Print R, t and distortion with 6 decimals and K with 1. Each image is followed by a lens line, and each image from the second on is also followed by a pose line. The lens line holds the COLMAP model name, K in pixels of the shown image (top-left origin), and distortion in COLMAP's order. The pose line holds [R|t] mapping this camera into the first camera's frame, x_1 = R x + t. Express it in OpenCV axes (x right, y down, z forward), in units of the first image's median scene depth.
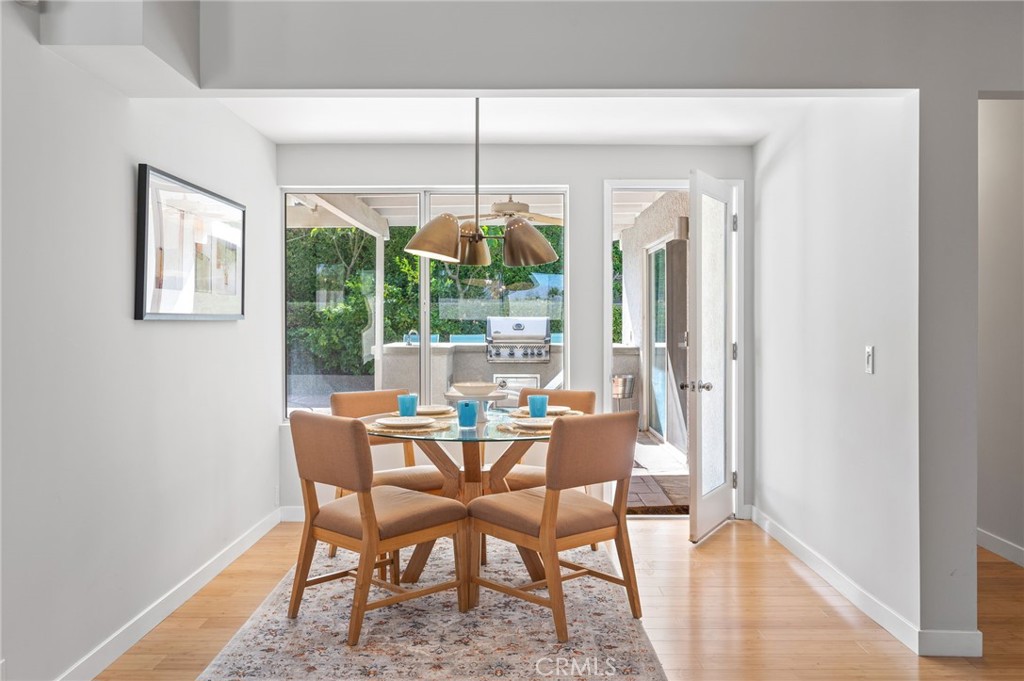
lens RADIAL K [[800.3, 0, 509.7], [0, 800.3, 319.1], [0, 0, 1]] dist [-0.000011, 0.001154]
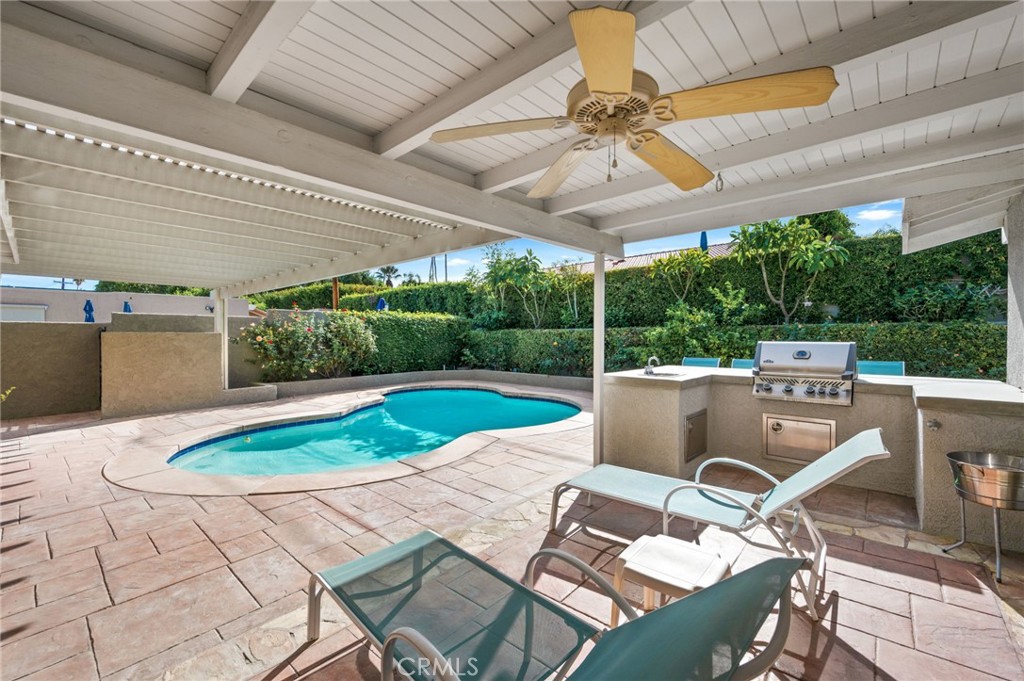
lens RADIAL K [[420.5, 0, 517.2], [0, 420.5, 340.7], [0, 0, 1]] dist [-0.003517, -0.000304]
pose [[0.749359, 0.005391, -0.662142, 0.191812], [0.000172, 0.999965, 0.008337, -0.019502], [0.662164, -0.006361, 0.749332, 1.377015]]
